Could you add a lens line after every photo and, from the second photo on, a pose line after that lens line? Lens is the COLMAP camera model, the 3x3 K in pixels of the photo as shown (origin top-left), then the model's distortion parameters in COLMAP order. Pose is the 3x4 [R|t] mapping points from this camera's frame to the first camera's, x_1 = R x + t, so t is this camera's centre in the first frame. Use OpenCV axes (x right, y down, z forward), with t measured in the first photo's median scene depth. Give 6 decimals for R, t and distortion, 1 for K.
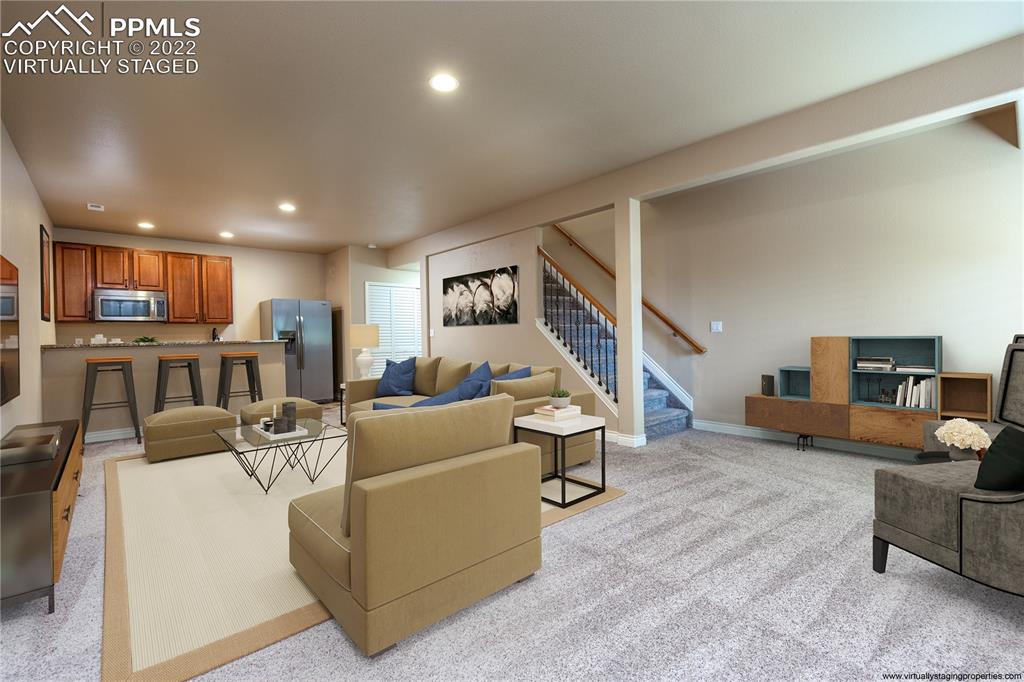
lens RADIAL K [[463.9, 0, 512.0], [0, 463.9, 341.0], [0, 0, 1]] dist [-0.000533, -0.000142]
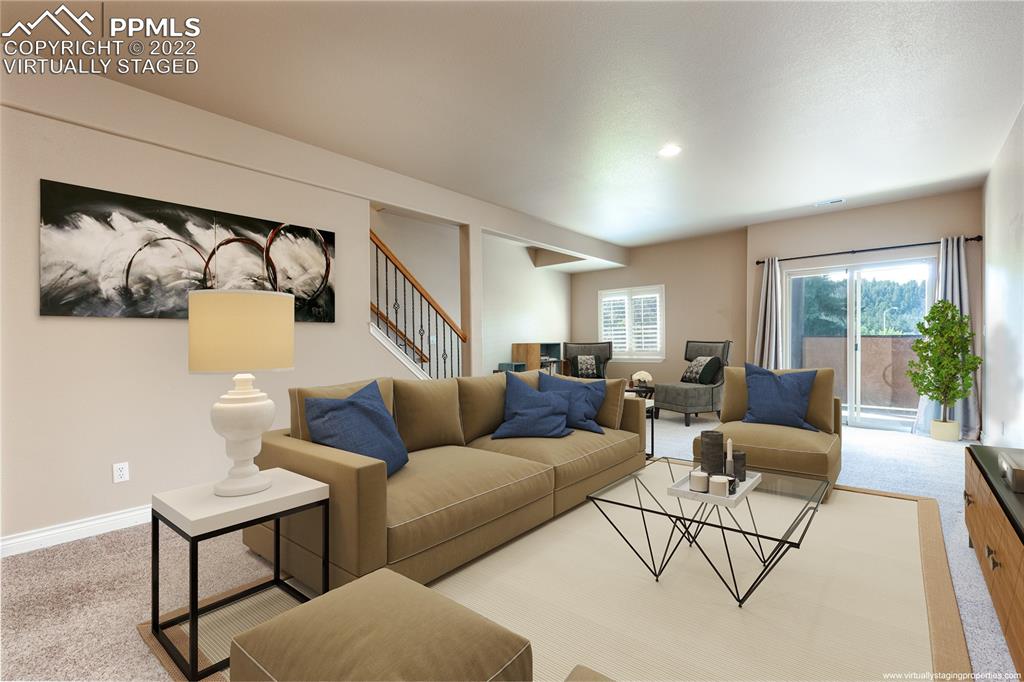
lens RADIAL K [[463.9, 0, 512.0], [0, 463.9, 341.0], [0, 0, 1]] dist [-0.000533, -0.000142]
pose [[-0.148681, 0.010819, 0.988826, -0.613678], [0.020967, 0.999750, -0.007786, -0.002349], [-0.988663, 0.019575, -0.148871, 0.791717]]
